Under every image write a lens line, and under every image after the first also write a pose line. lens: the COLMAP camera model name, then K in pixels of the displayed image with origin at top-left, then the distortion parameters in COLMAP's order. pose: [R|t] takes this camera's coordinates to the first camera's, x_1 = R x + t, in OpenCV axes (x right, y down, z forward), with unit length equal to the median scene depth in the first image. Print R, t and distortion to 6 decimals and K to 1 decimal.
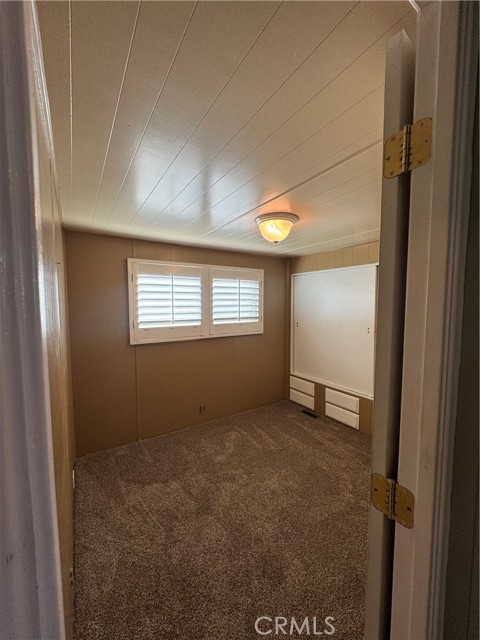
lens RADIAL K [[255.5, 0, 241.1], [0, 255.5, 320.4], [0, 0, 1]] dist [-0.003392, 0.000698]
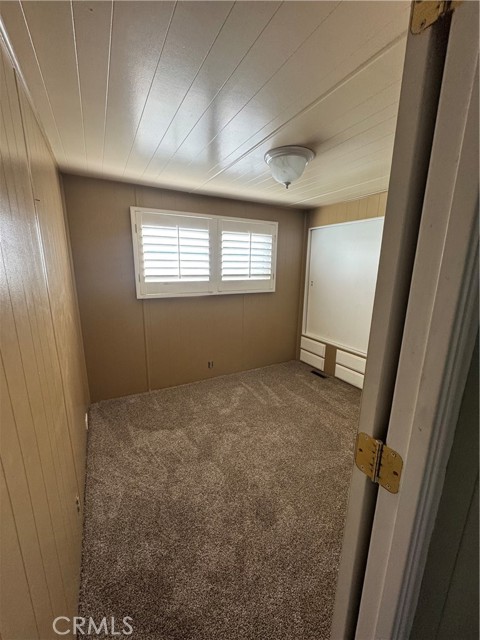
lens RADIAL K [[255.5, 0, 240.6], [0, 255.5, 319.9], [0, 0, 1]] dist [-0.003392, 0.000698]
pose [[0.997104, 0.029926, -0.069913, 0.035483], [-0.019401, 0.988999, 0.146644, 0.021679], [0.073532, -0.144863, 0.986716, 0.036402]]
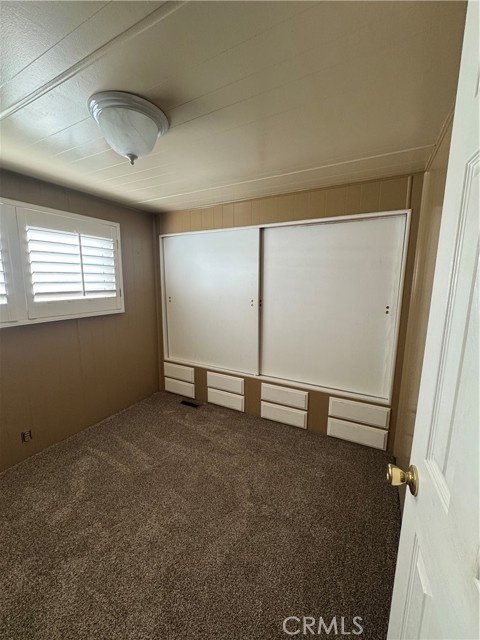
lens RADIAL K [[255.5, 0, 240.6], [0, 255.5, 319.8], [0, 0, 1]] dist [-0.003392, 0.000698]
pose [[0.876716, -0.065953, 0.476465, 0.035088], [0.022972, 0.995166, 0.095483, 0.011357], [-0.480459, -0.072766, 0.873993, 0.237327]]
